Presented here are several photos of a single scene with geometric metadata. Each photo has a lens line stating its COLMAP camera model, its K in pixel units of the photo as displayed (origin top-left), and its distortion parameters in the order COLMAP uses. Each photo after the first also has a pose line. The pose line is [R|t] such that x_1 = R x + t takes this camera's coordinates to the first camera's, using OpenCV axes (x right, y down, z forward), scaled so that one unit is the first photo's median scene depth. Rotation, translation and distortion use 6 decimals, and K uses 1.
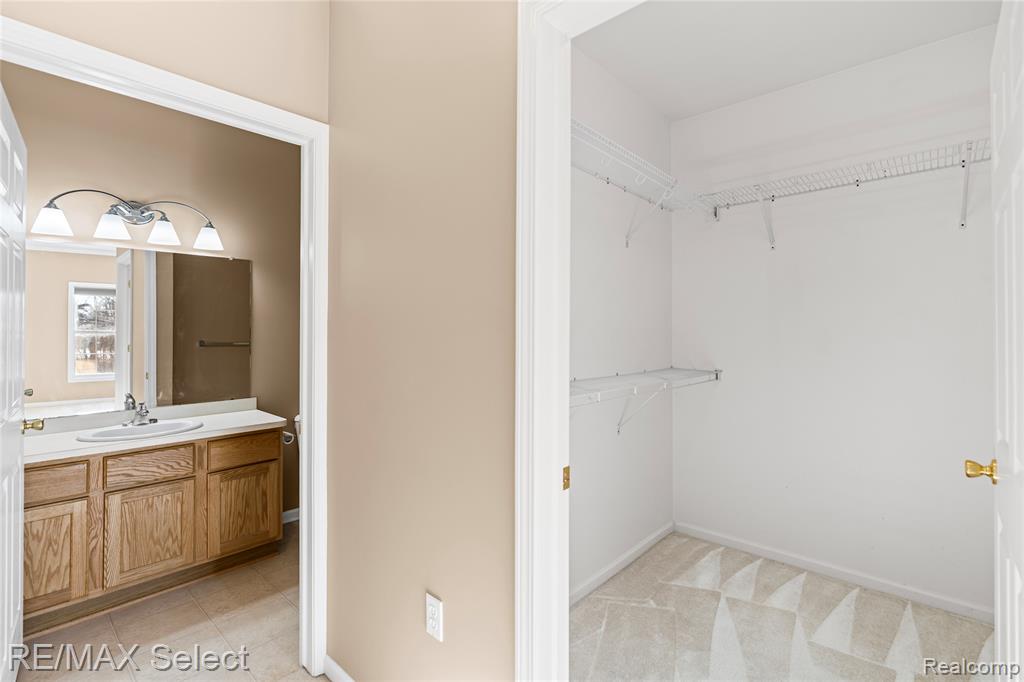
lens RADIAL K [[479.9, 0, 512.0], [0, 479.9, 341.0], [0, 0, 1]] dist [0.001745, -0.000622]
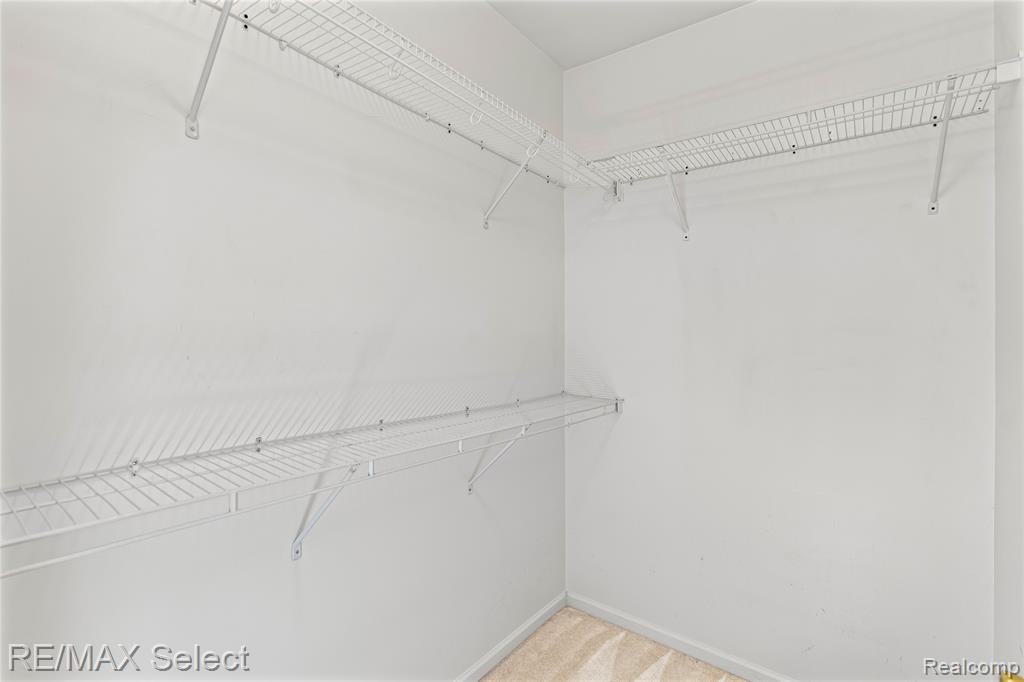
lens RADIAL K [[454.4, 0, 519.8], [0, 454.4, 332.7], [0, 0, 1]] dist [-0.006750, 0.000355]
pose [[0.996697, 0.018761, 0.079018, 0.223695], [-0.017222, 0.999649, -0.020110, -0.027139], [-0.079368, 0.018683, 0.996670, 0.309543]]
